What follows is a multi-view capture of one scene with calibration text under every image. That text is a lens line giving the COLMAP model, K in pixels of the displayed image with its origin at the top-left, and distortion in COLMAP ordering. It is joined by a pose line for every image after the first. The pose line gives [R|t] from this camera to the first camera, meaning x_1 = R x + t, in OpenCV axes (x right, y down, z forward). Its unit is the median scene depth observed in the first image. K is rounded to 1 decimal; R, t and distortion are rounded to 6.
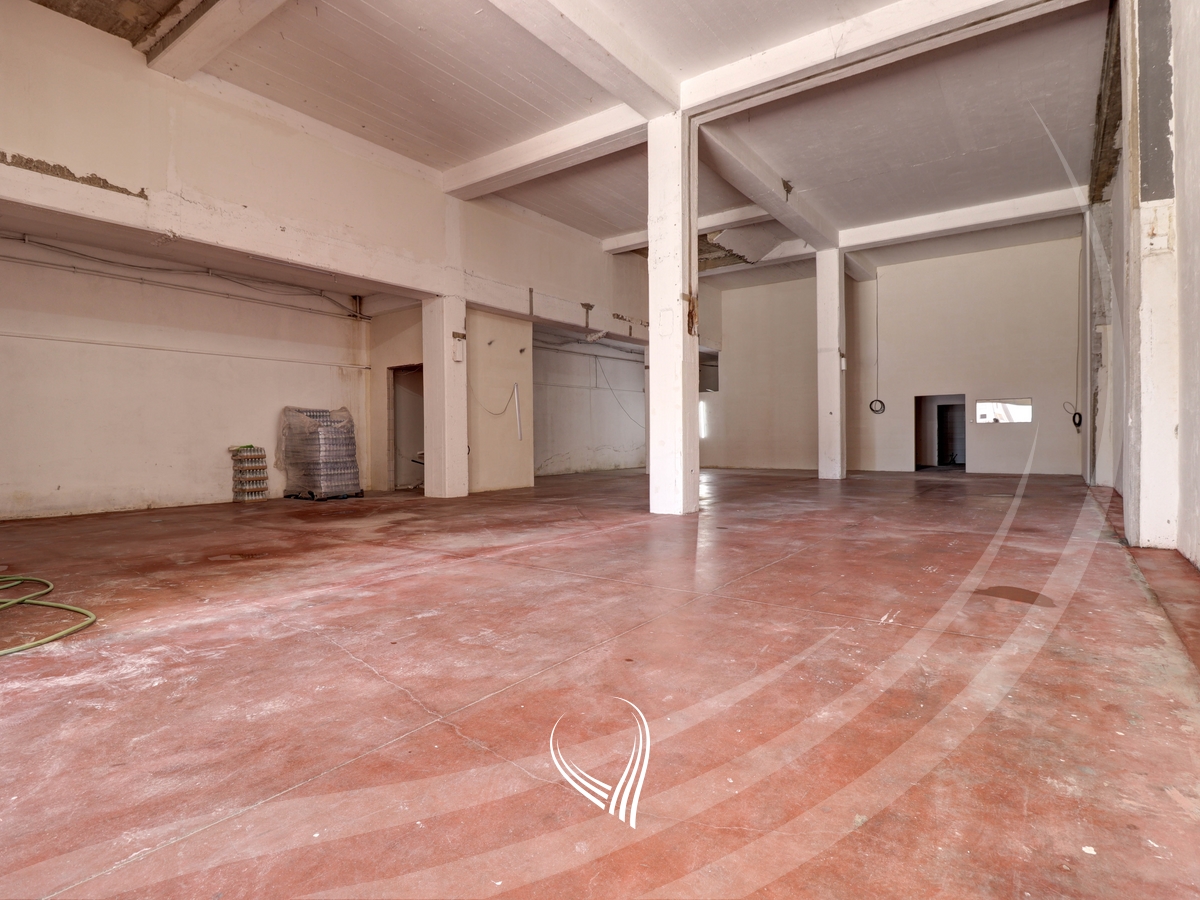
lens RADIAL K [[636.9, 0, 598.2], [0, 636.9, 445.0], [0, 0, 1]] dist [-0.005602, -0.001666]
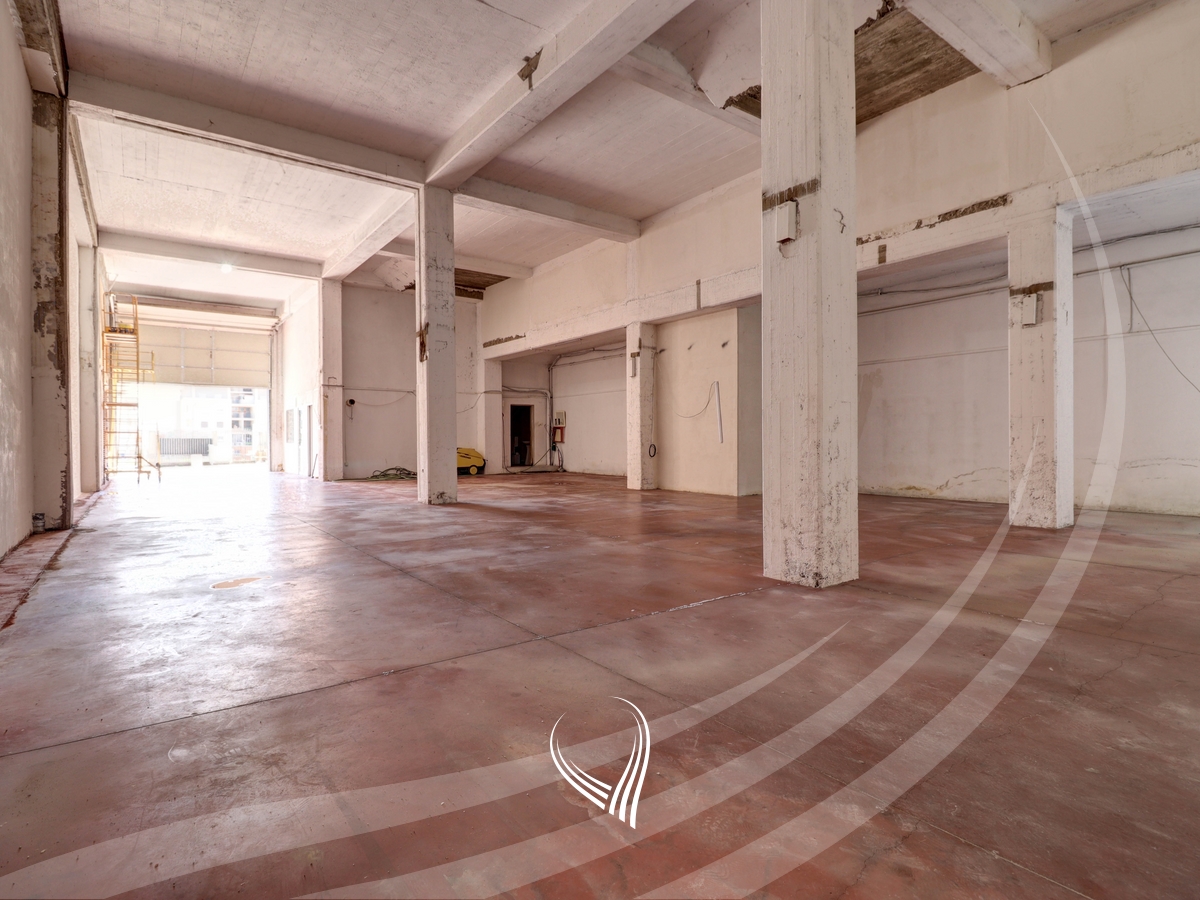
lens RADIAL K [[636.9, 0, 608.9], [0, 636.9, 444.2], [0, 0, 1]] dist [-0.005602, -0.001666]
pose [[-0.304046, 0.023773, -0.952361, 0.824316], [0.000654, 0.999694, 0.024746, -0.029858], [0.952657, 0.006902, -0.303968, 1.159498]]
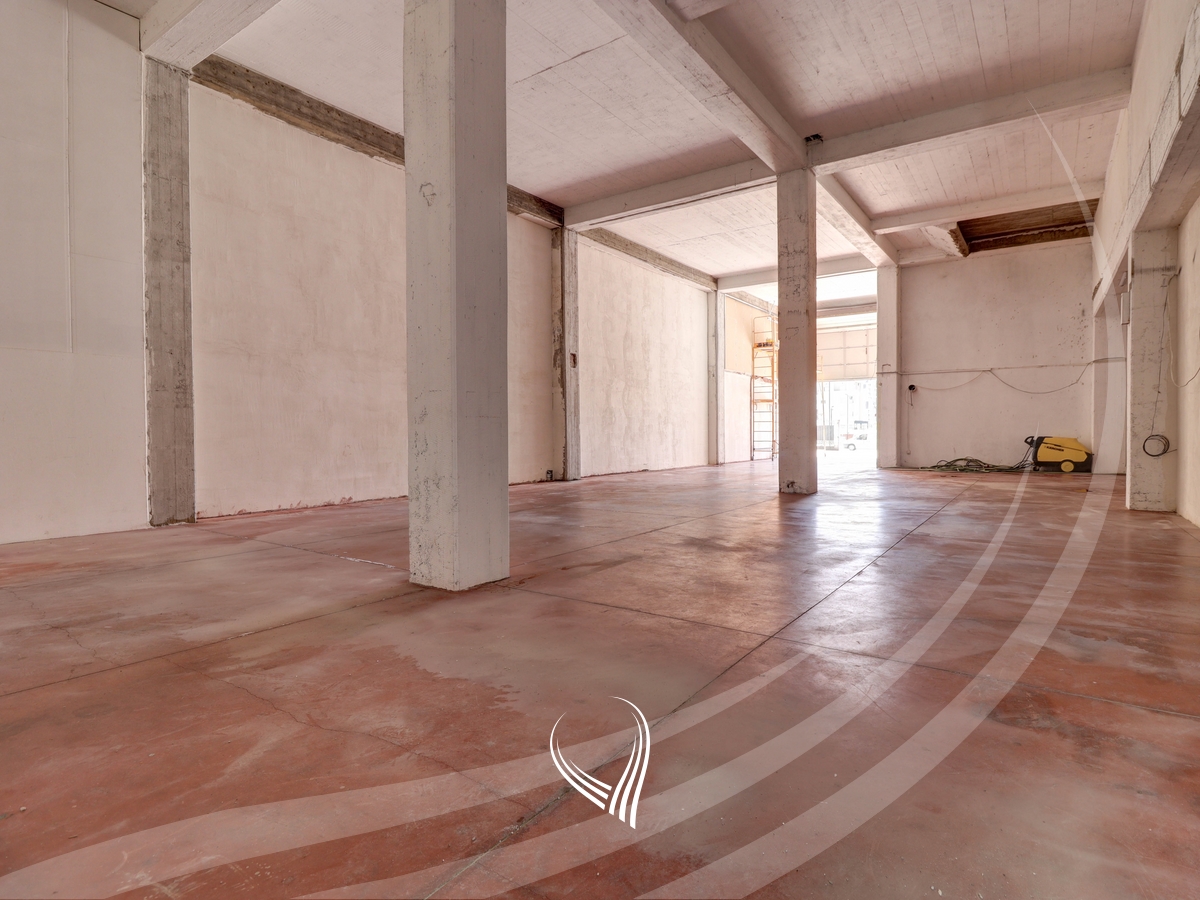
lens RADIAL K [[636.9, 0, 610.0], [0, 636.9, 443.7], [0, 0, 1]] dist [-0.005602, -0.001666]
pose [[-0.999760, 0.021907, -0.000817, 0.316552], [0.021871, 0.999293, 0.030585, -0.025060], [0.001487, 0.030560, -0.999532, 1.530597]]
